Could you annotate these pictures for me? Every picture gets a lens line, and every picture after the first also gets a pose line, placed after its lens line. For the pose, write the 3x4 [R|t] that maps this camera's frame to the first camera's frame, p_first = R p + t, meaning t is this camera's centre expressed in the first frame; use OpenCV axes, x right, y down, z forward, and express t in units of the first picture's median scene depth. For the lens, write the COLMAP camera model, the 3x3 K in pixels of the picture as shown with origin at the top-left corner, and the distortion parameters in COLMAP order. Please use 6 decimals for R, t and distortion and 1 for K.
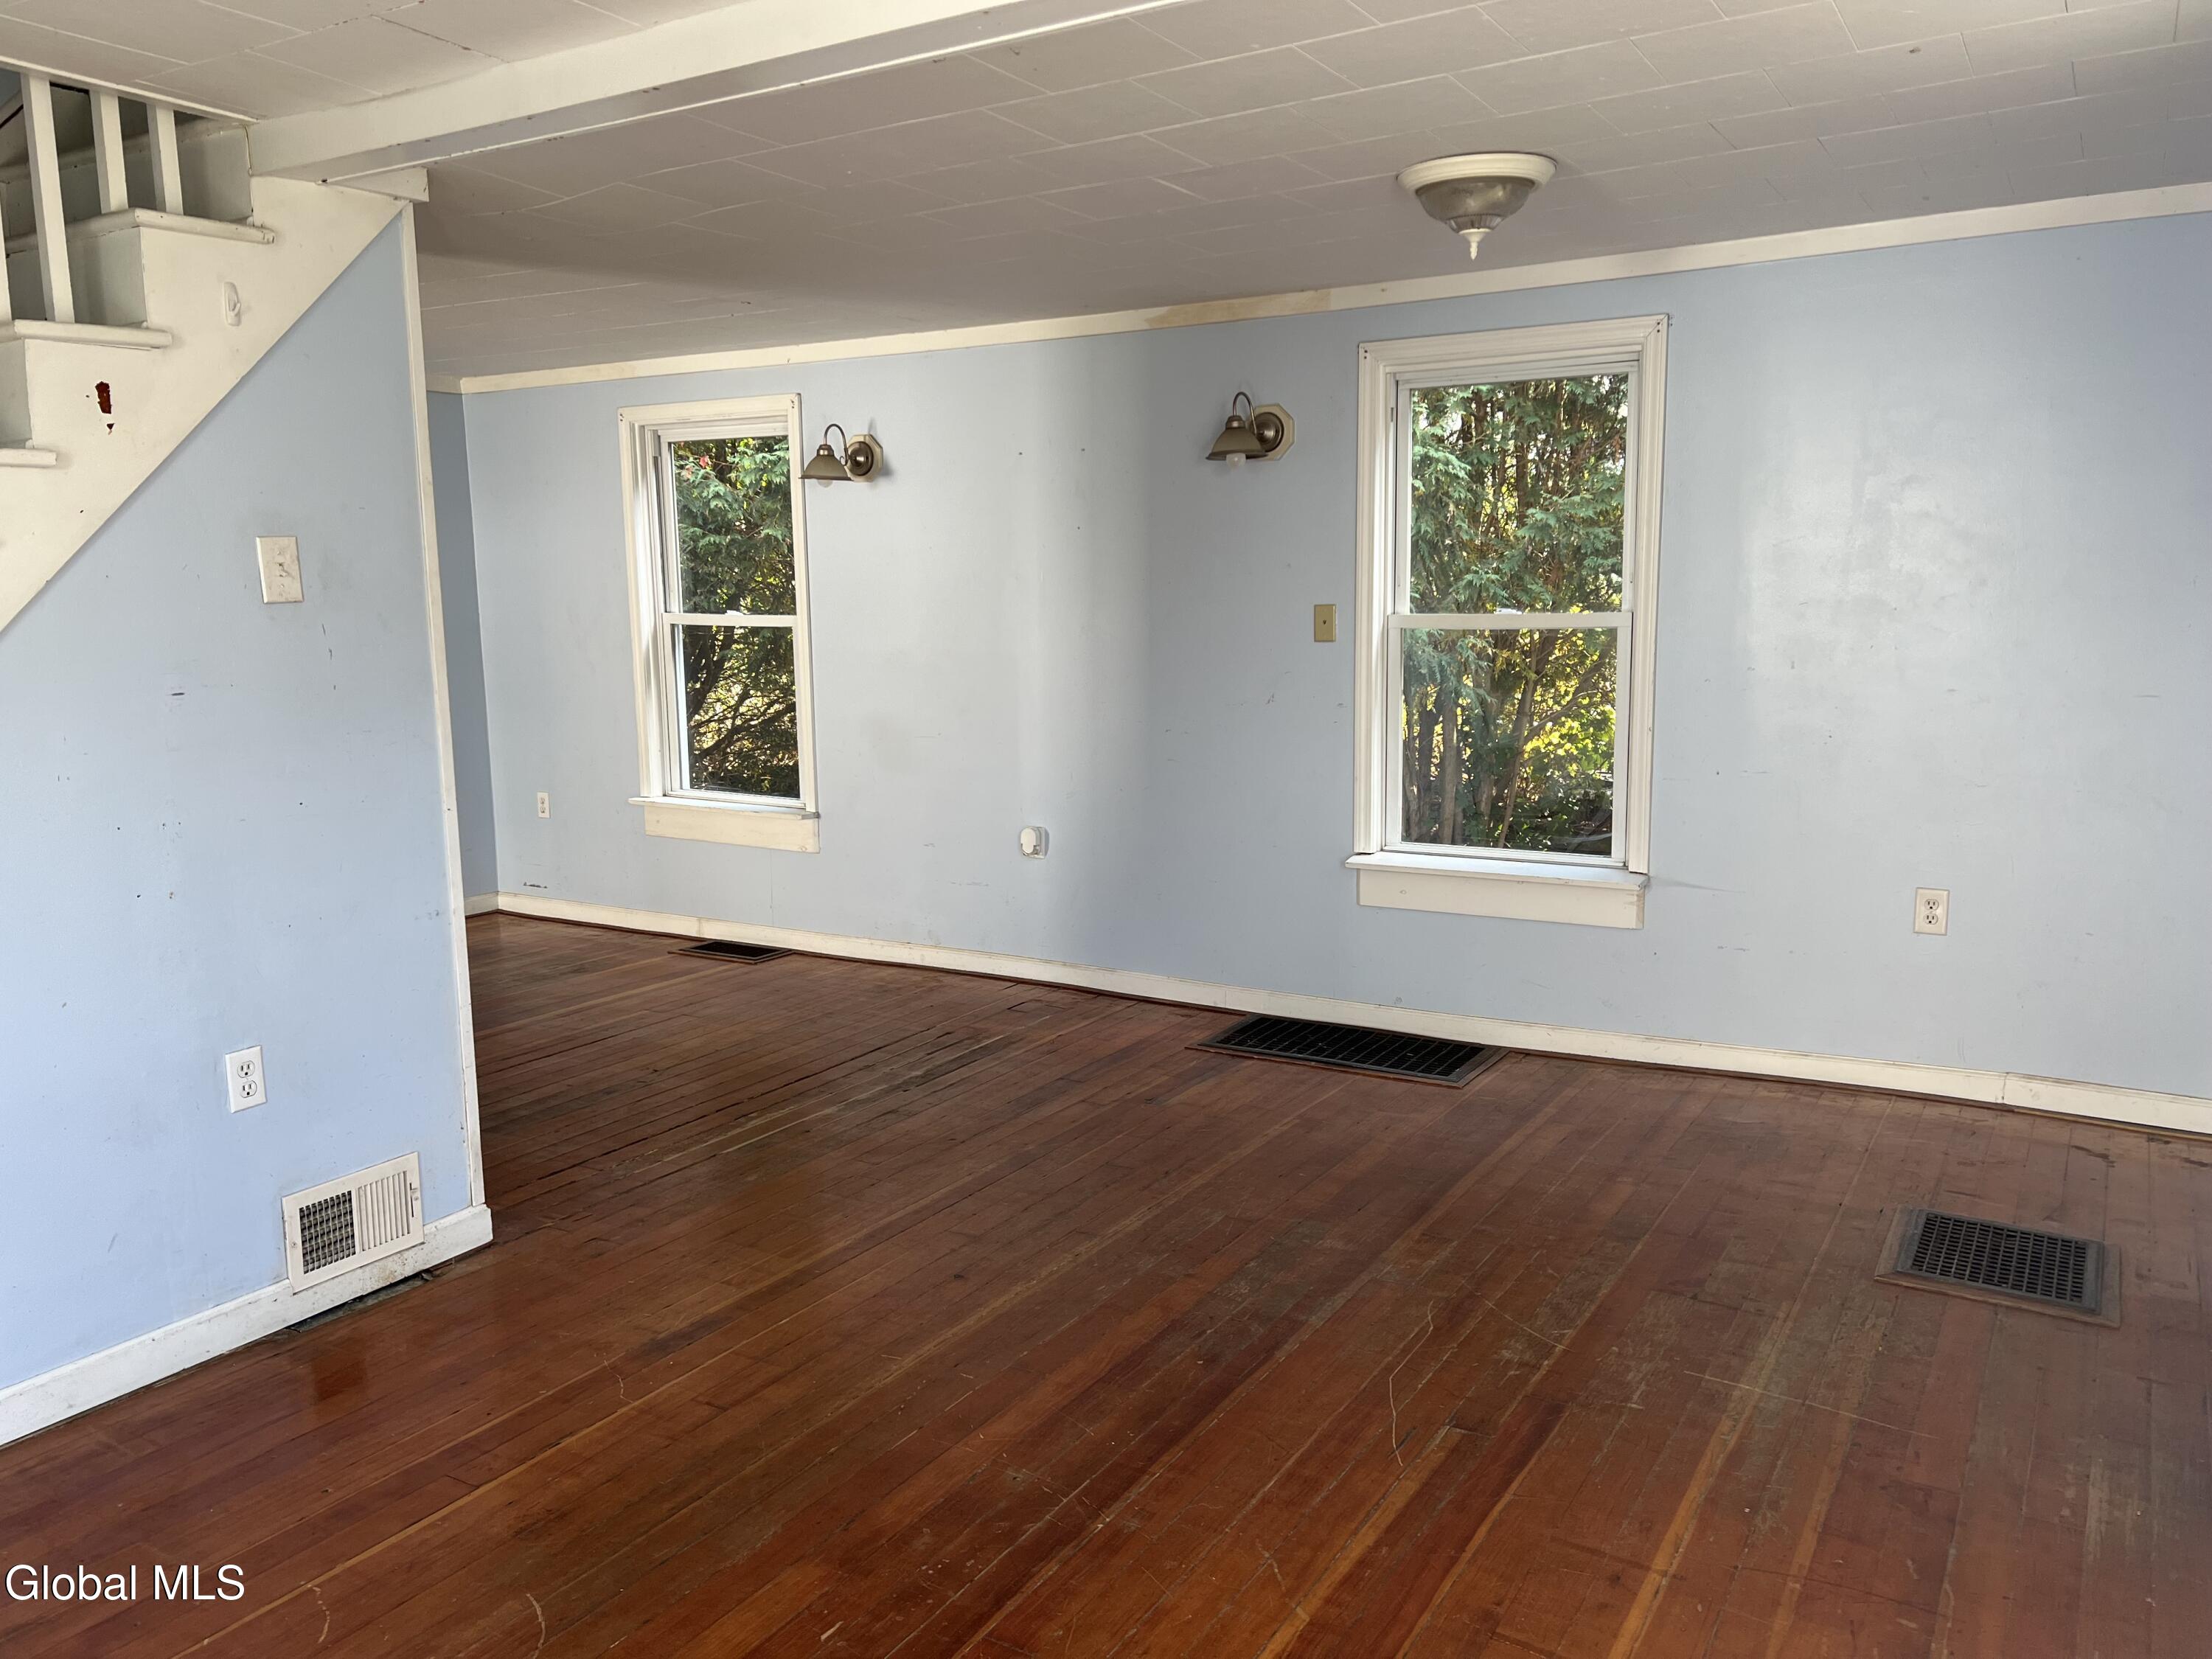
lens RADIAL K [[1667.1, 0, 1099.2], [0, 1667.1, 824.9], [0, 0, 1]] dist [0.054878, -0.060473]
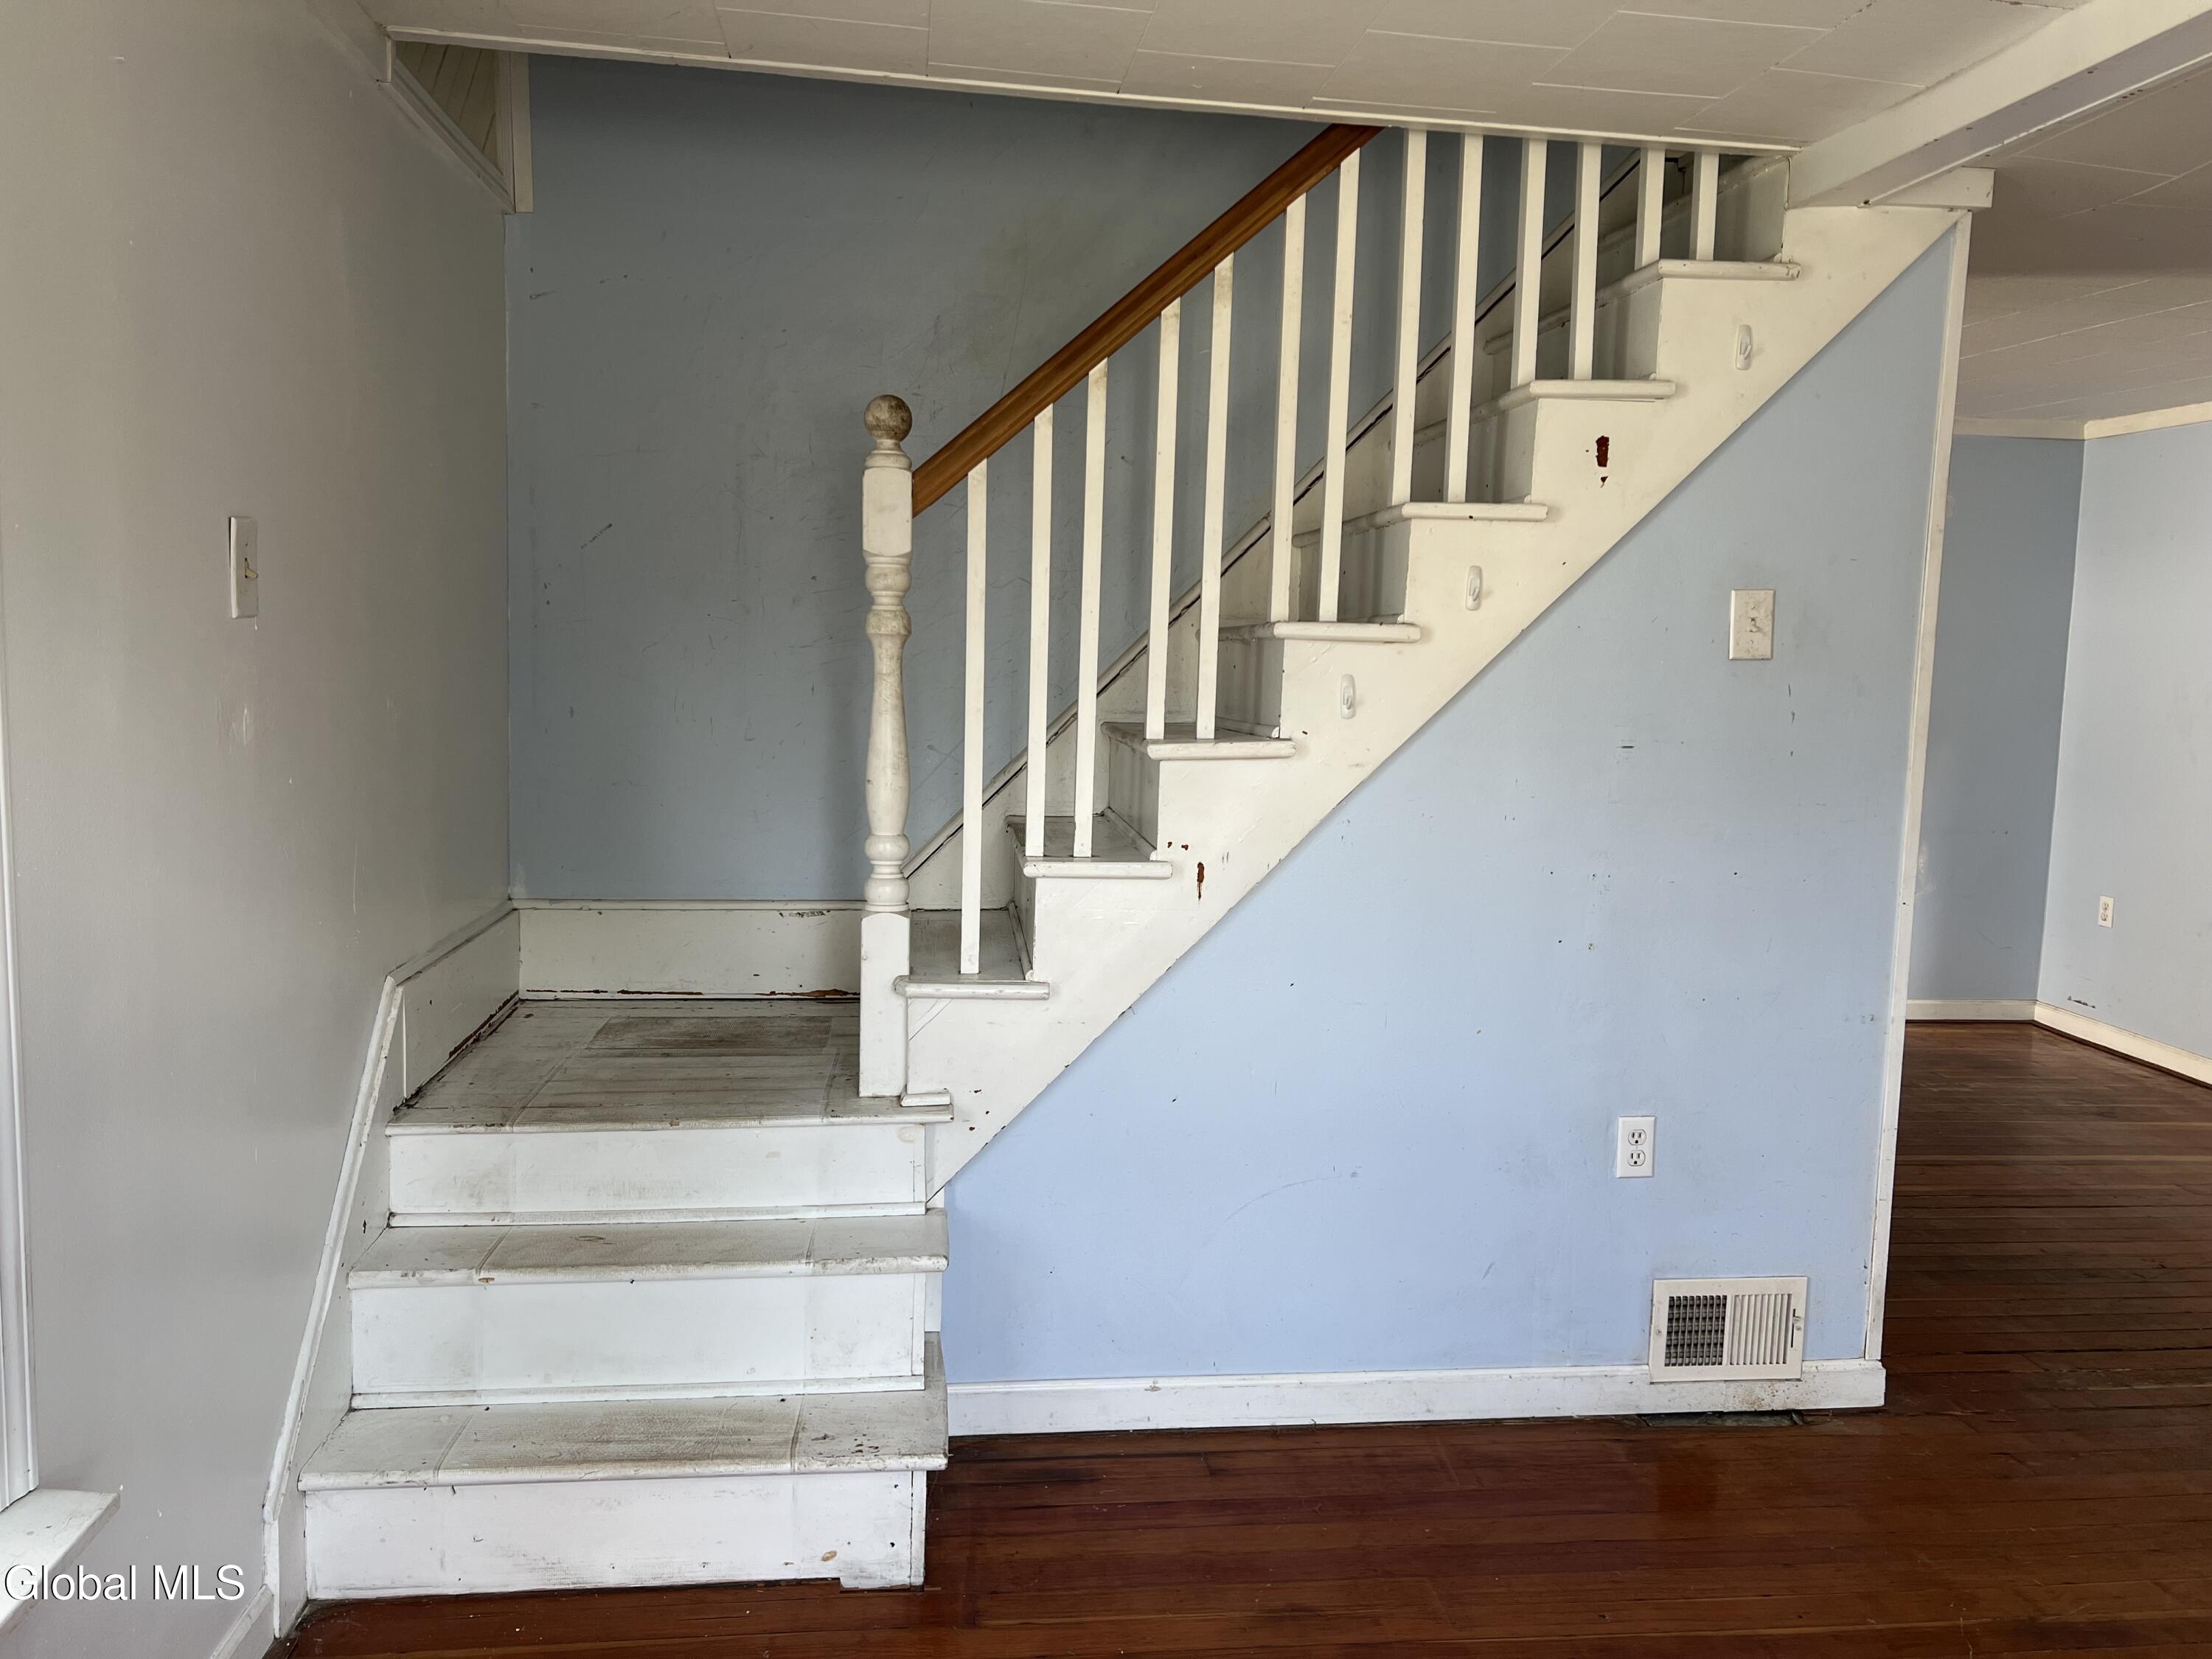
lens RADIAL K [[1667.1, 0, 1107.3], [0, 1667.1, 819.6], [0, 0, 1]] dist [0.054878, -0.060473]
pose [[0.622558, 0.117653, -0.773679, 0.025668], [-0.149703, 0.988281, 0.029825, -0.016775], [0.768121, 0.097254, 0.632876, 0.128936]]
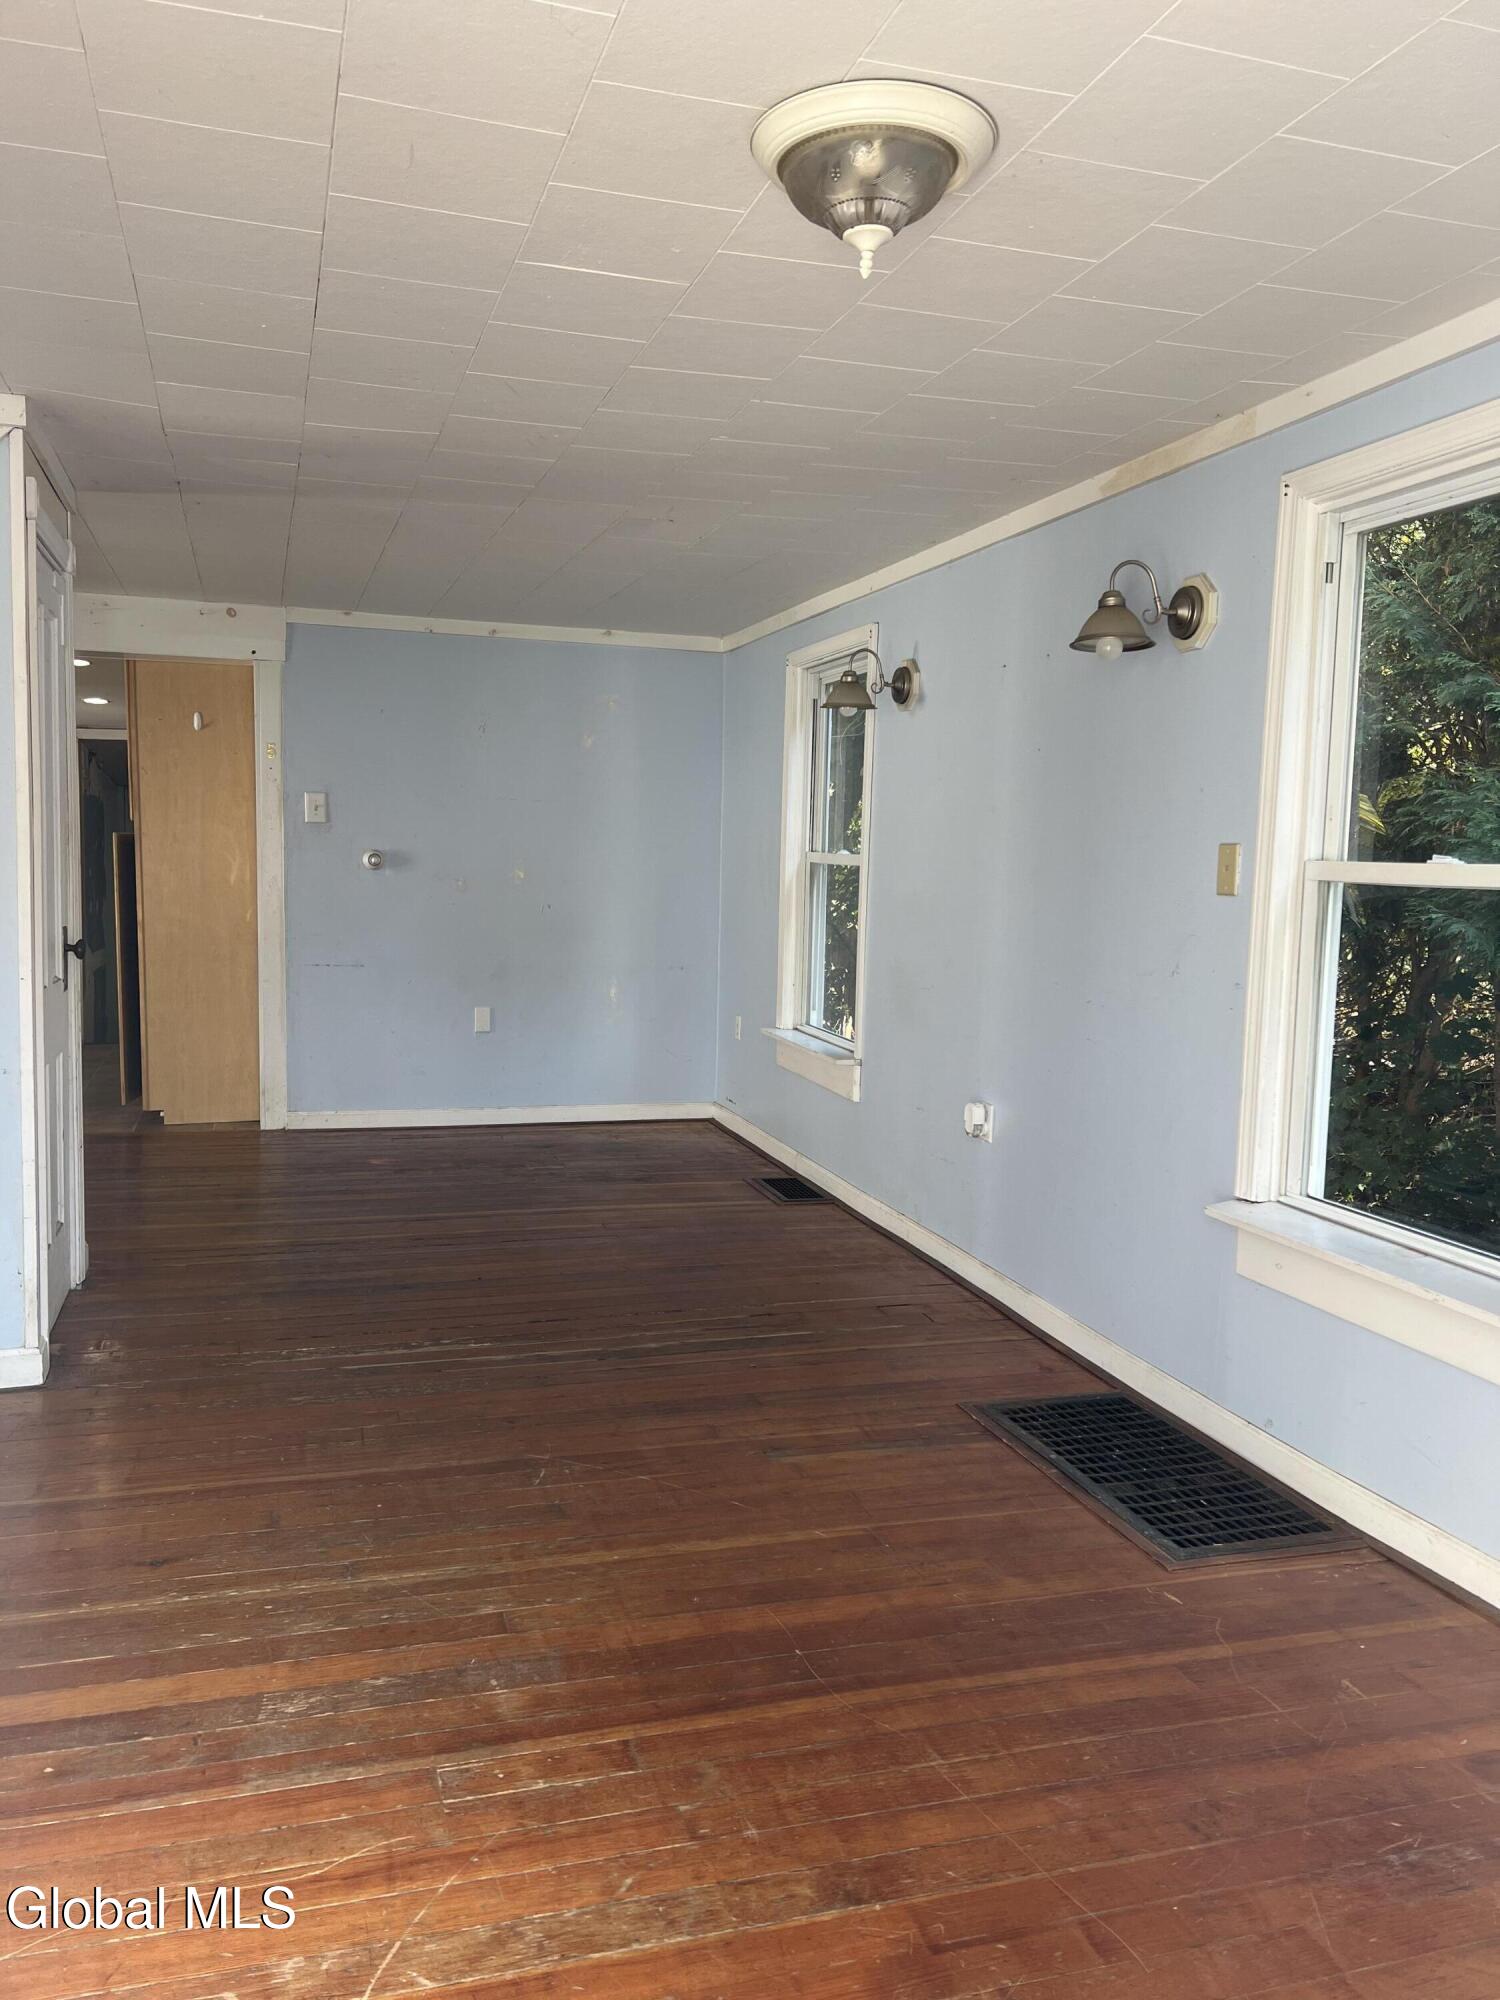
lens RADIAL K [[1507.3, 0, 735.7], [0, 1507.3, 993.9], [0, 0, 1]] dist [0.054878, -0.060473]
pose [[0.747911, 0.093192, -0.657225, 0.632047], [-0.131387, 0.991291, -0.008955, -0.052984], [0.650667, 0.093048, 0.753641, 0.580311]]
